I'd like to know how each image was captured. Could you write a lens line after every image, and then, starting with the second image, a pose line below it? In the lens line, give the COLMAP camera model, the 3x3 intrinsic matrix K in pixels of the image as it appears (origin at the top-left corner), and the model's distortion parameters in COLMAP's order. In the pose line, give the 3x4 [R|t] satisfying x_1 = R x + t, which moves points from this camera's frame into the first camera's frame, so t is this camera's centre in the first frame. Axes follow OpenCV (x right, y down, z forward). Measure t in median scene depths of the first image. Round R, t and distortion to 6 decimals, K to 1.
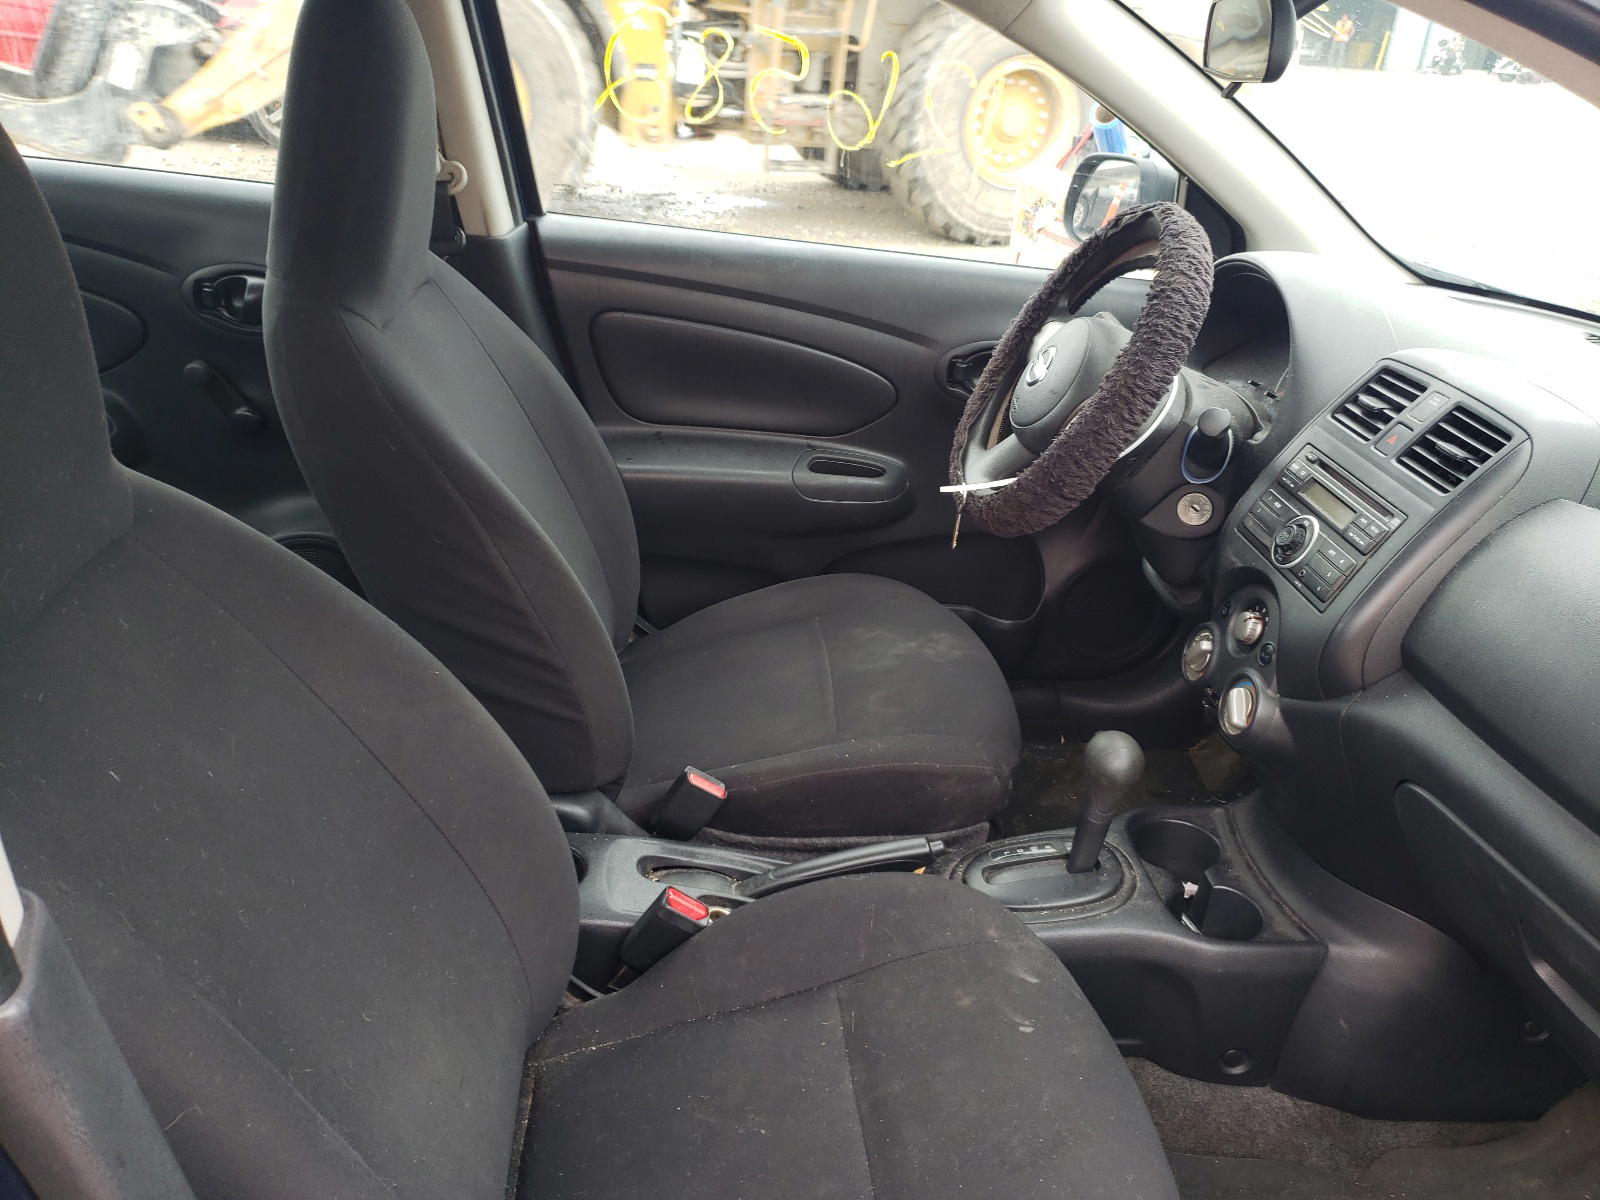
lens RADIAL K [[1219.4, 0, 800.0], [0, 1219.4, 600.7], [0, 0, 1]] dist [0.001534, 0.005703]
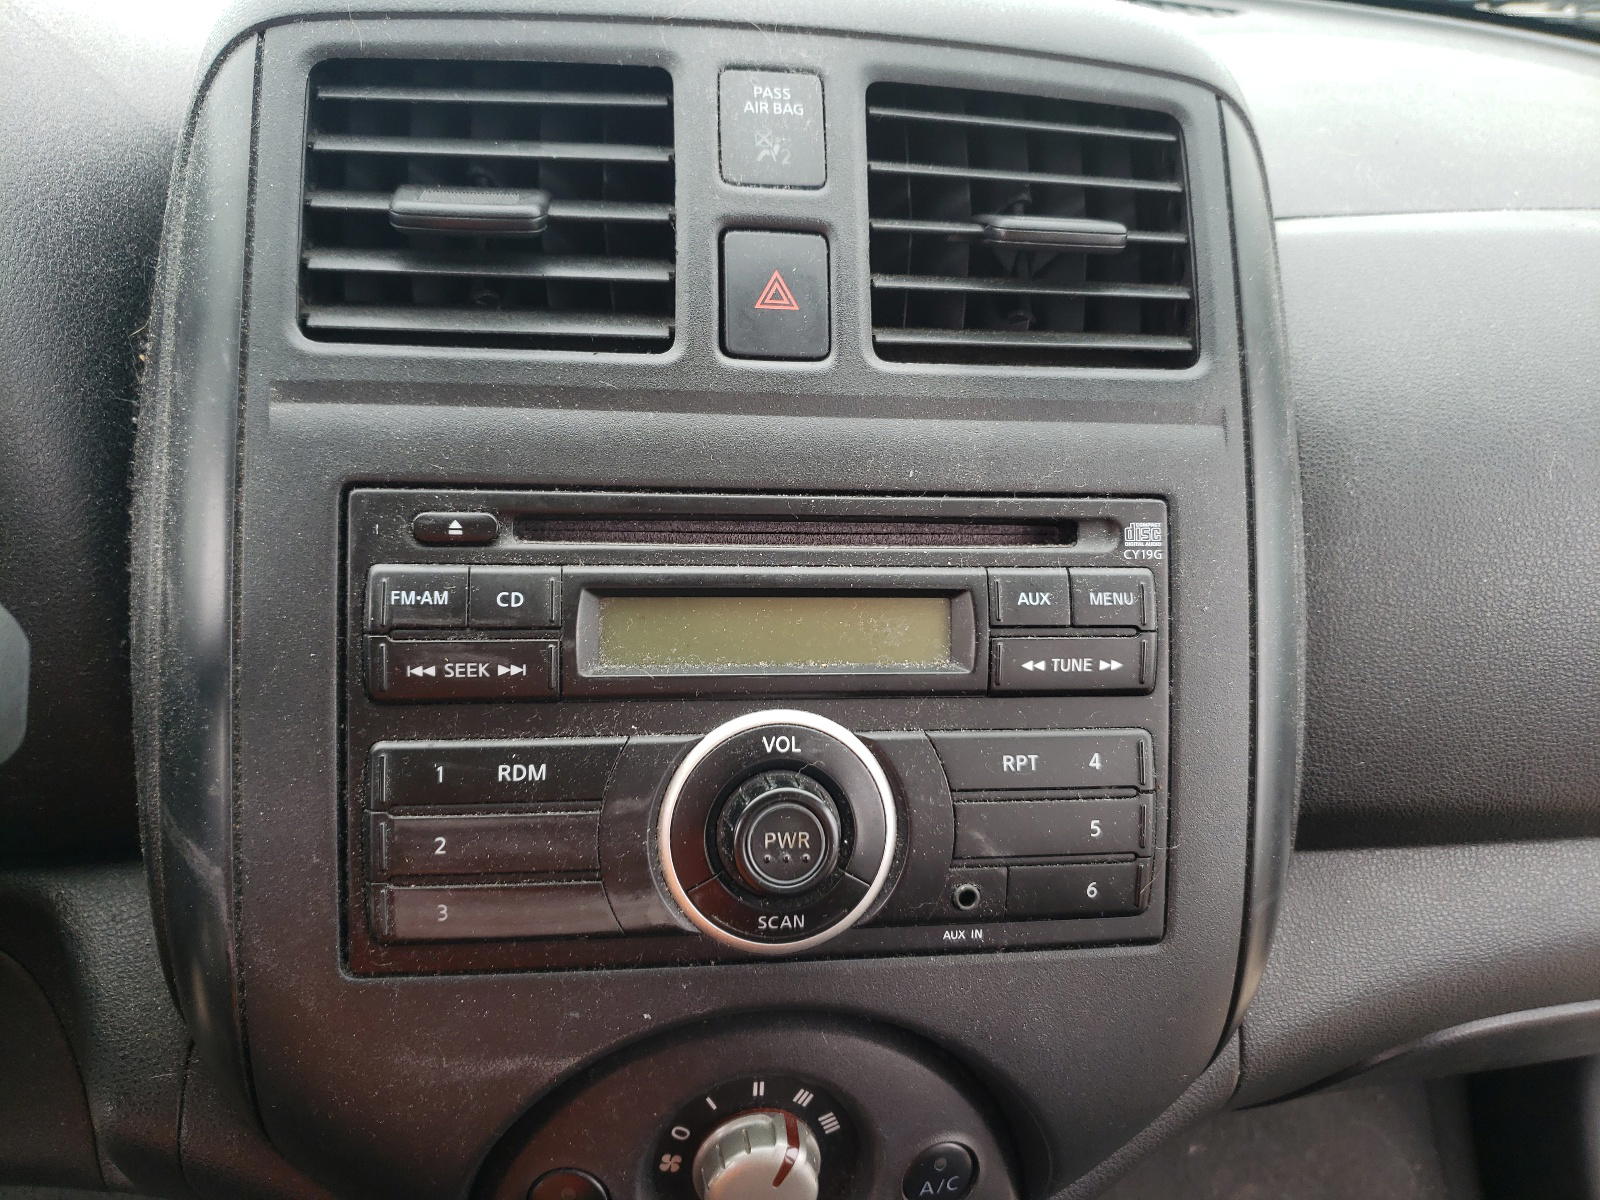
lens RADIAL K [[1219.4, 0, 800.2], [0, 1219.4, 600.1], [0, 0, 1]] dist [0.001534, 0.005703]
pose [[-0.040252, -0.568255, 0.821867, 0.248949], [0.368414, 0.756140, 0.540854, -0.225810], [-0.928790, 0.324558, 0.178917, 1.001231]]
